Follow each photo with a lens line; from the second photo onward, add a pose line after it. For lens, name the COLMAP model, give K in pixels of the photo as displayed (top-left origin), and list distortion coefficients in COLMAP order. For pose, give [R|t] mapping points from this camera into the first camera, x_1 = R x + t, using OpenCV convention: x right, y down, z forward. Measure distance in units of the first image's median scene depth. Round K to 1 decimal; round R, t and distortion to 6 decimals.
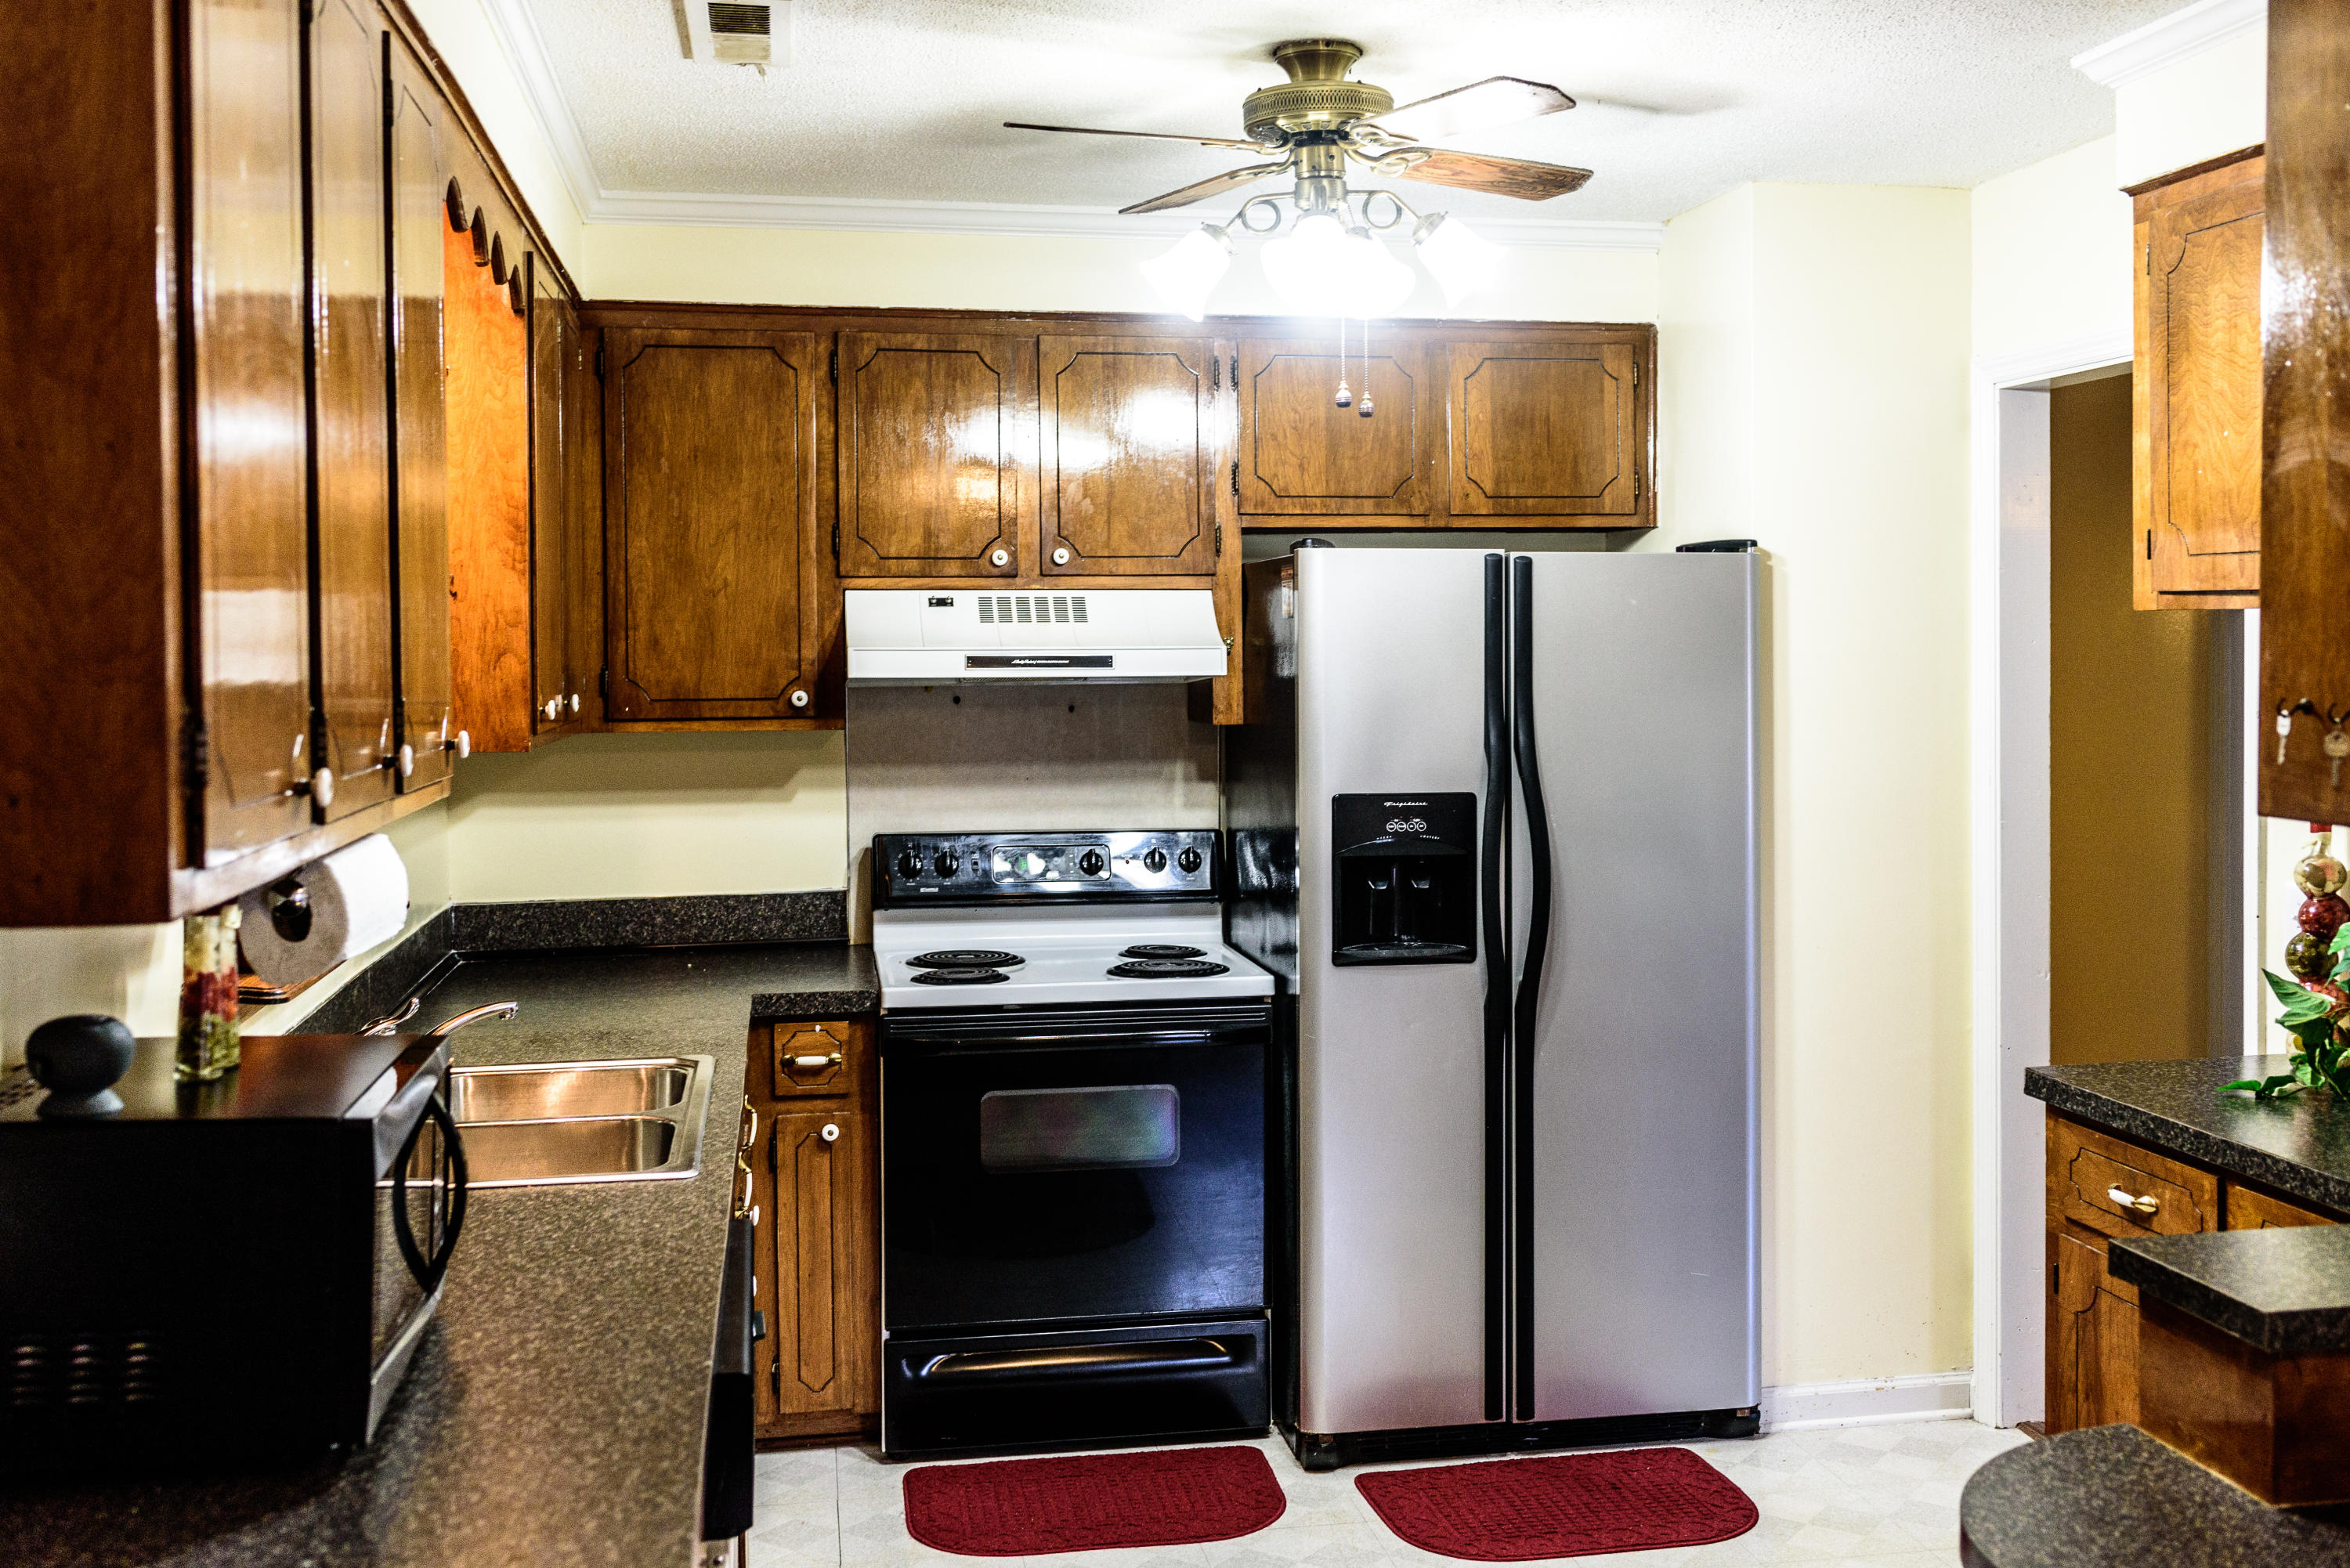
lens RADIAL K [[2277.7, 0, 1178.0], [0, 2277.7, 690.6], [0, 0, 1]] dist [-0.003207, -0.009233]
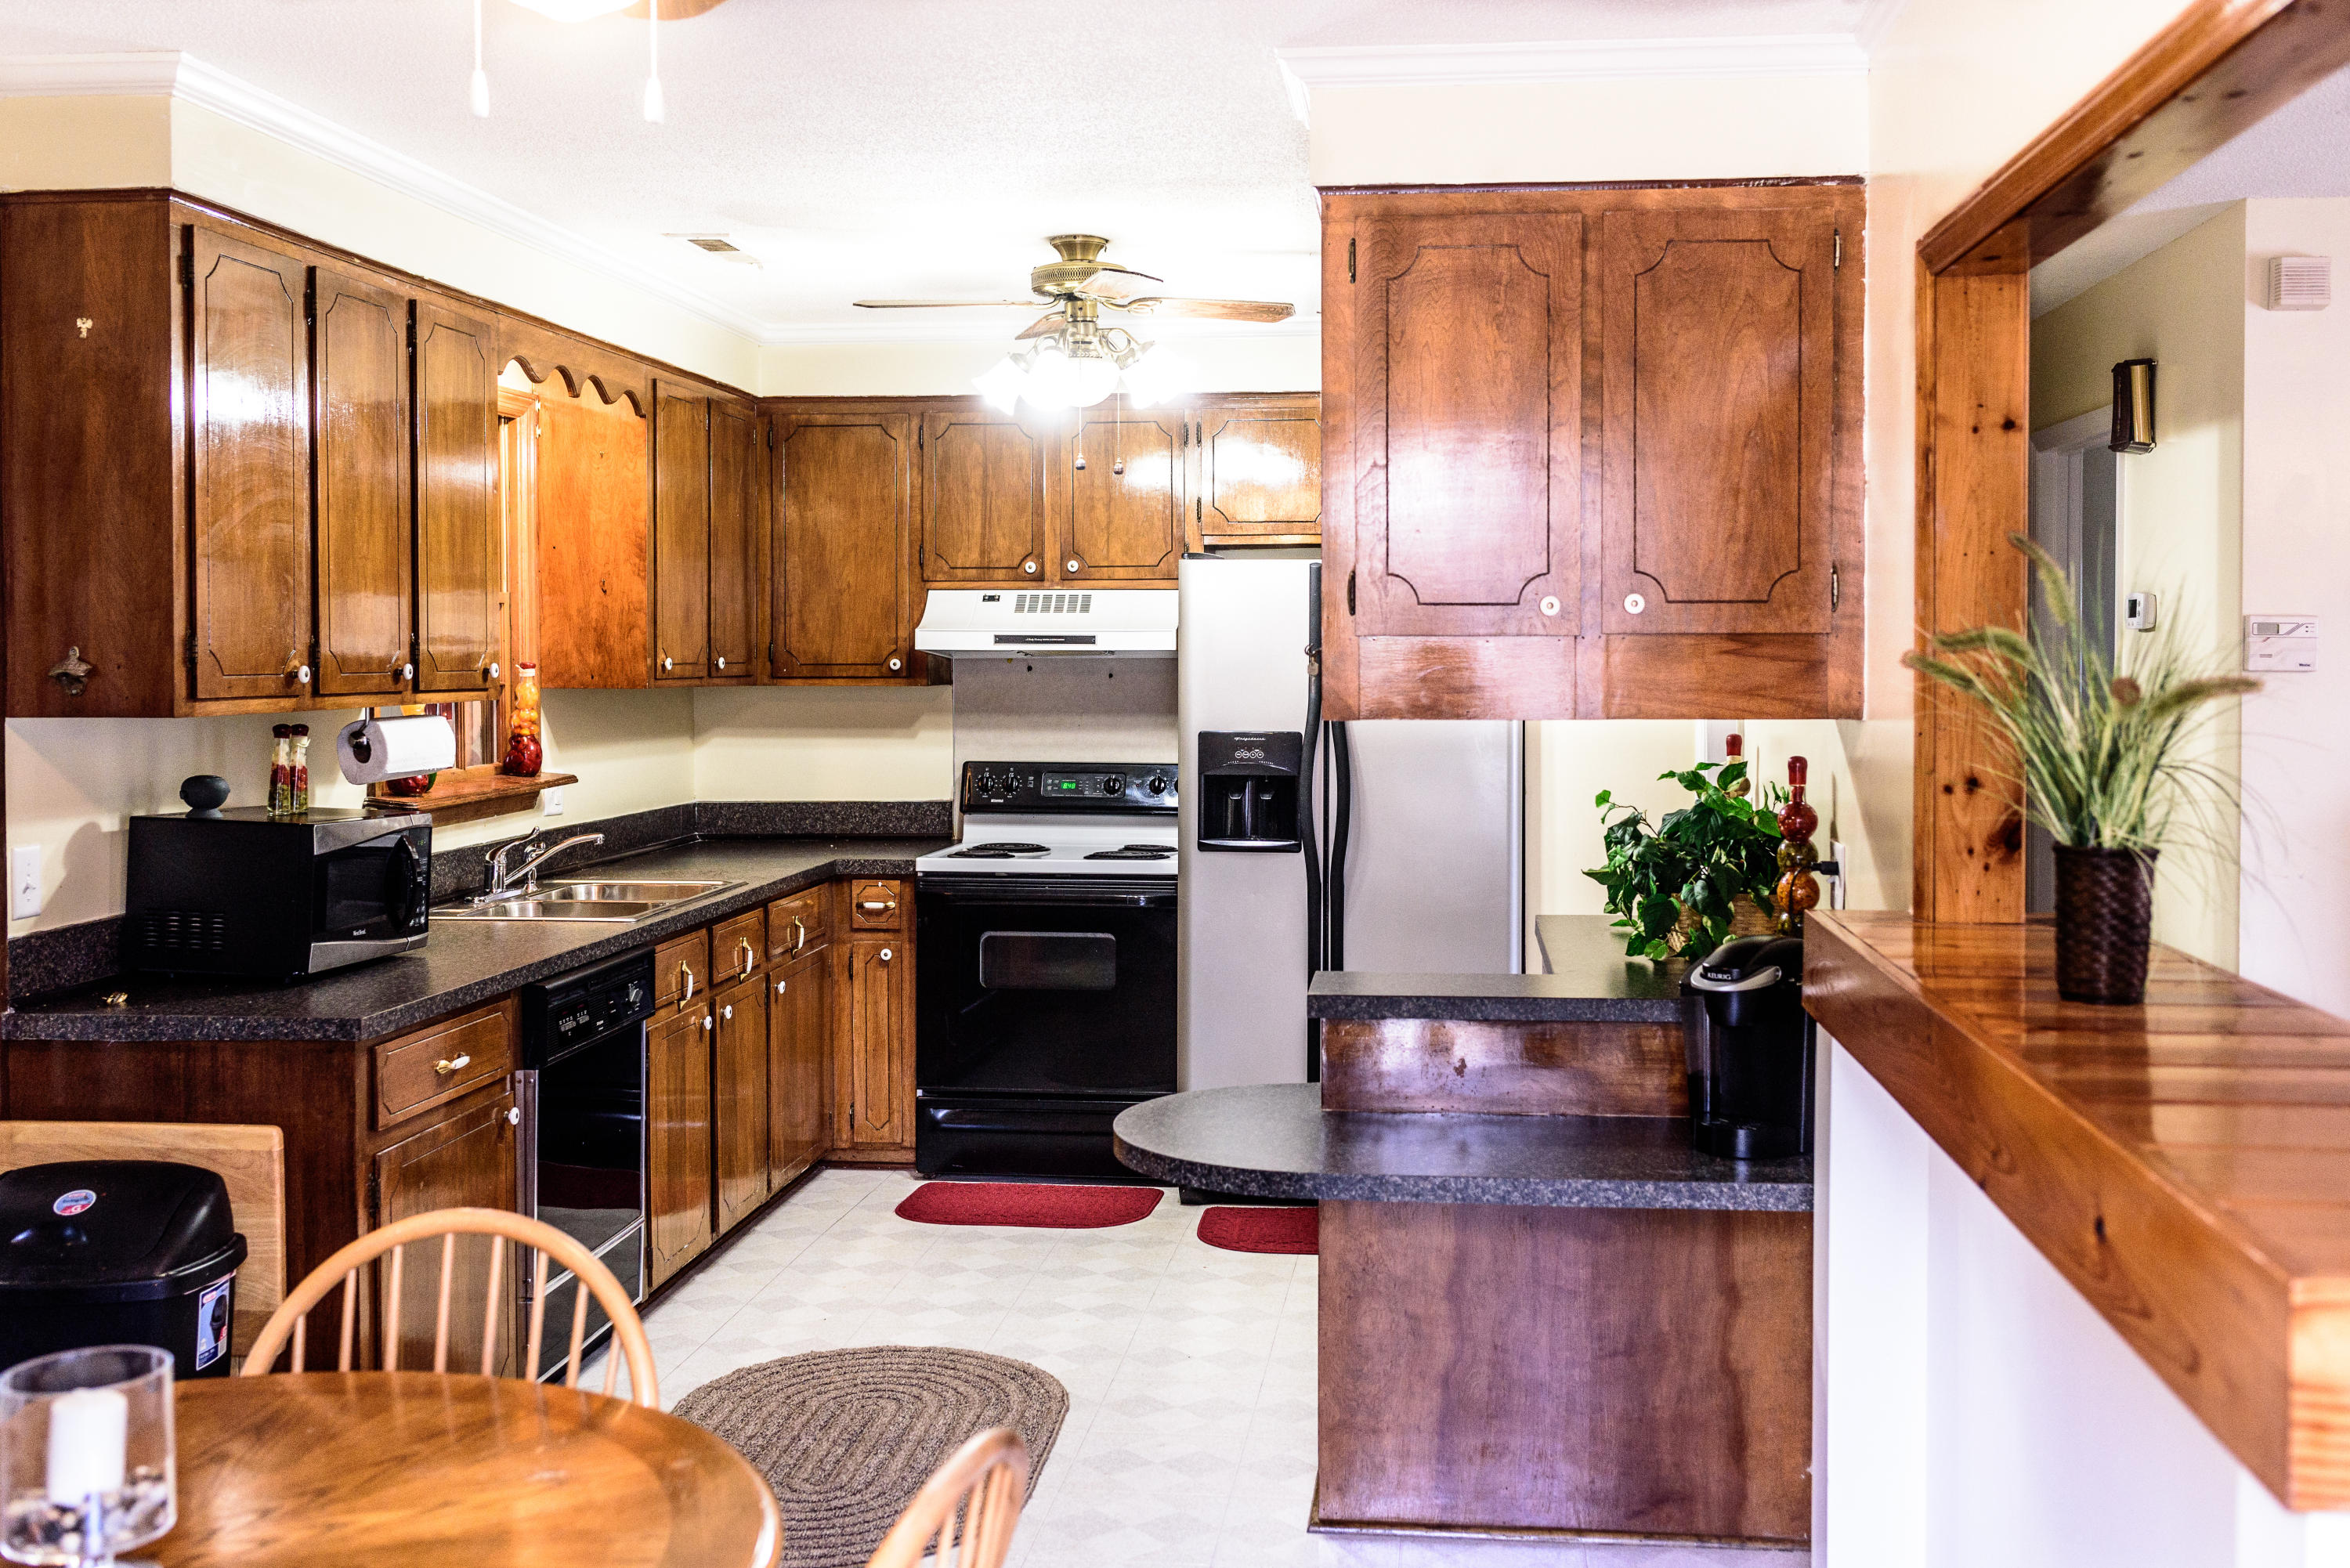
lens RADIAL K [[2277.7, 0, 1178.0], [0, 2277.7, 690.6], [0, 0, 1]] dist [-0.003207, -0.009233]
pose [[0.954915, 0.011475, -0.296657, 0.442107], [-0.012915, 0.999912, -0.002893, 0.022412], [0.296598, 0.006594, 0.954980, -0.343814]]
